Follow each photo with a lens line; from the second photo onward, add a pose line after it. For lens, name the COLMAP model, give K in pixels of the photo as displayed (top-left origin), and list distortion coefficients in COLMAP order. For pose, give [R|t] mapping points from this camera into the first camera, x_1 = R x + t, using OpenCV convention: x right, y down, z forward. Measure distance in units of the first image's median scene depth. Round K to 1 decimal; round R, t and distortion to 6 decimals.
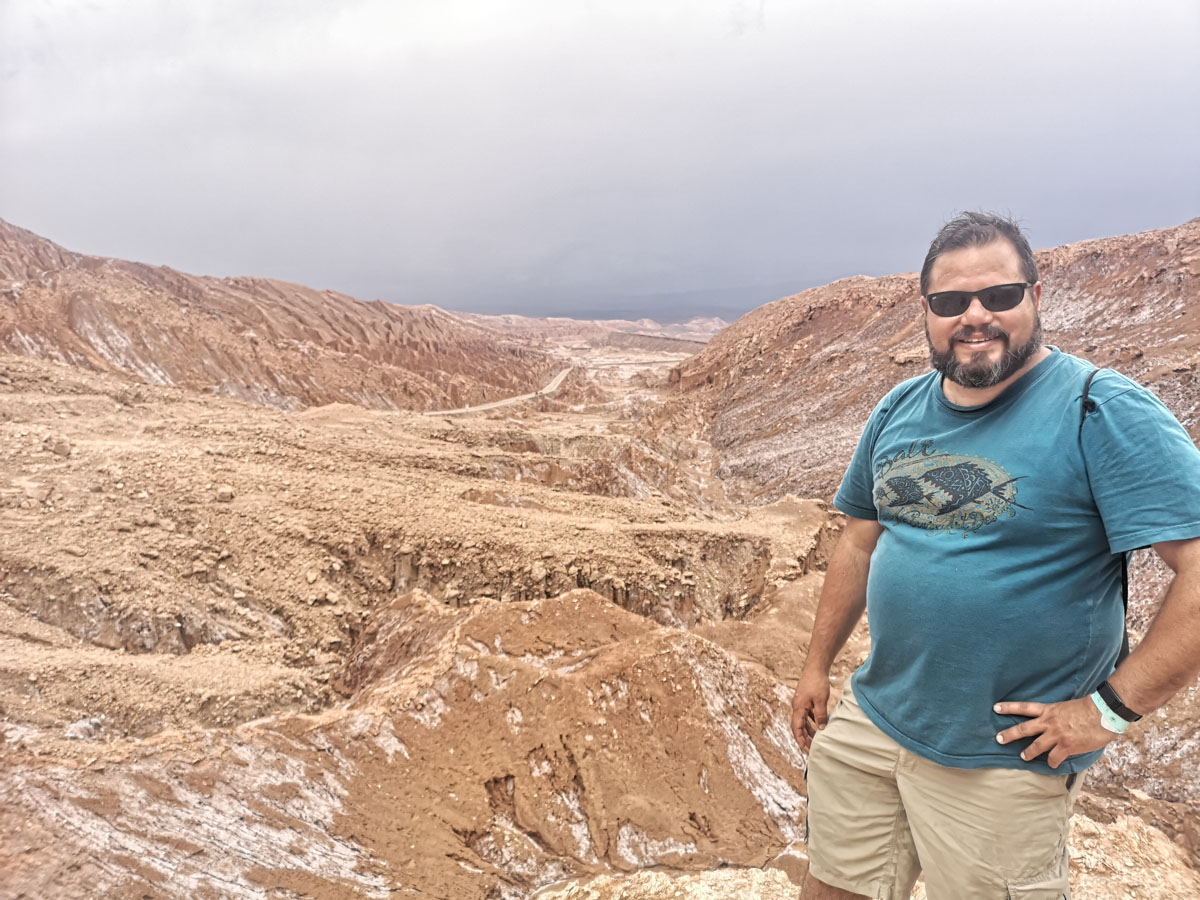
lens RADIAL K [[911.3, 0, 600.0], [0, 911.3, 450.0], [0, 0, 1]] dist [0.057668, -0.066064]
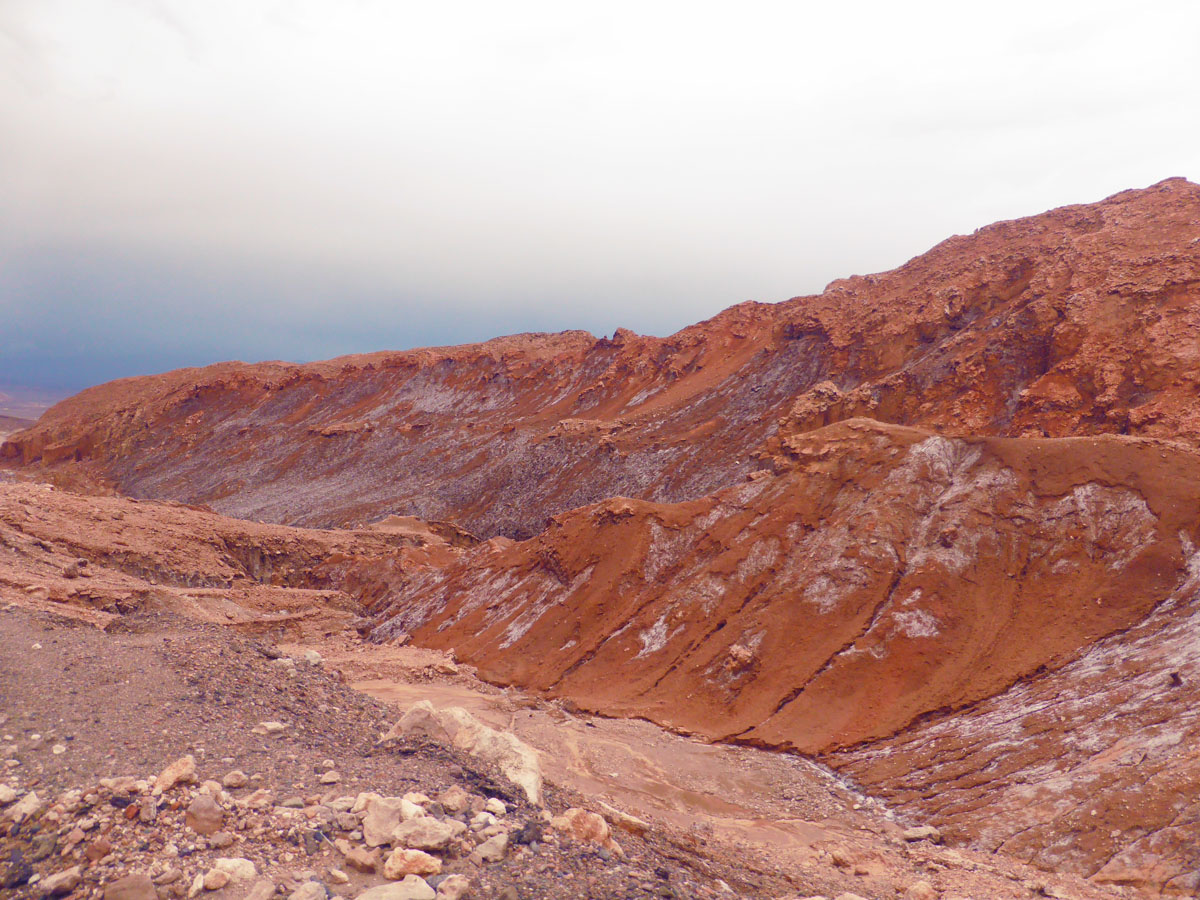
lens RADIAL K [[878.7, 0, 600.0], [0, 878.7, 450.0], [0, 0, 1]] dist [0.000944, 0.002954]
pose [[0.724595, -0.006688, 0.689143, -0.821092], [0.067067, 0.995891, -0.060853, 0.082434], [-0.685904, 0.090312, 0.722066, -0.425983]]
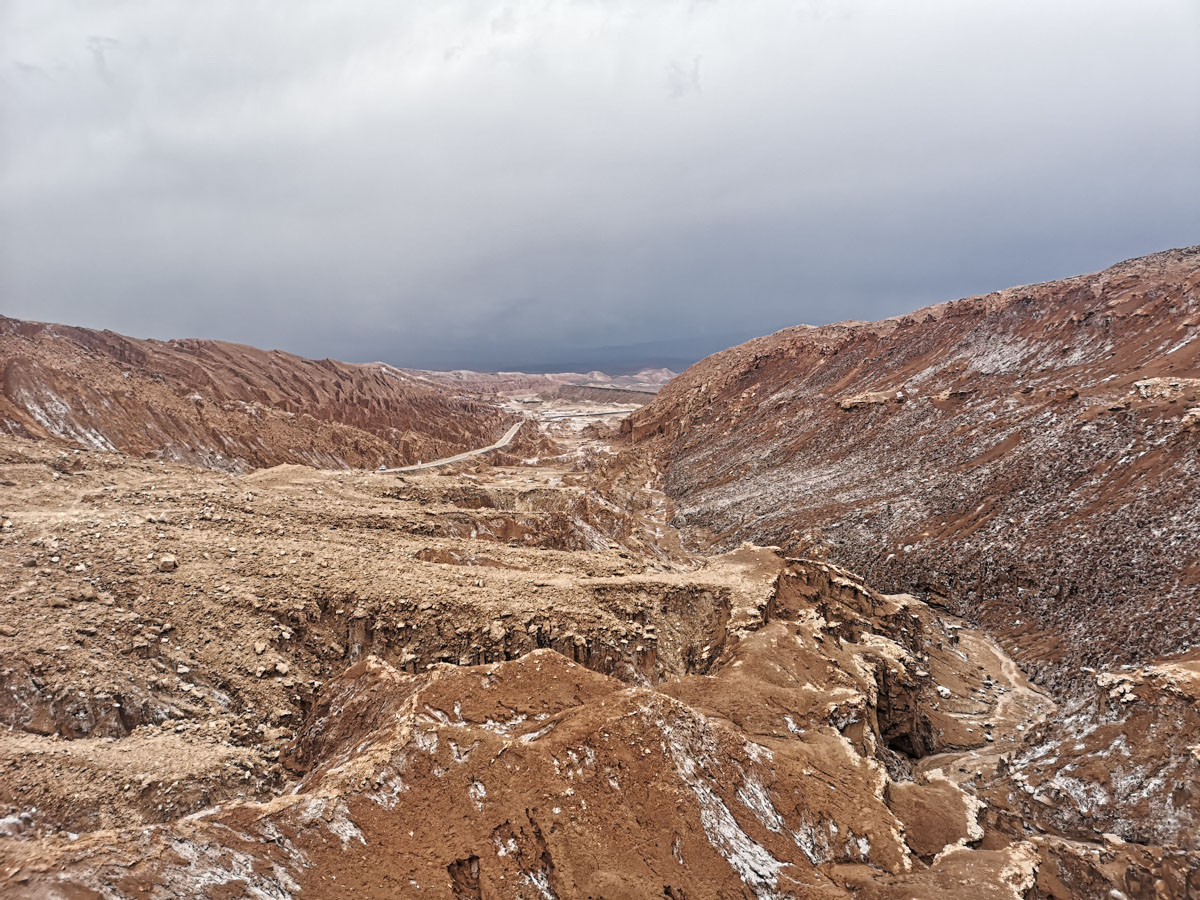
lens RADIAL K [[906.1, 0, 596.6], [0, 906.1, 445.9], [0, 0, 1]] dist [0.063989, -0.068249]
pose [[0.998421, -0.027852, 0.048790, -0.002795], [0.030772, 0.997715, -0.060146, -0.002641], [-0.047004, 0.061552, 0.996996, 0.011900]]
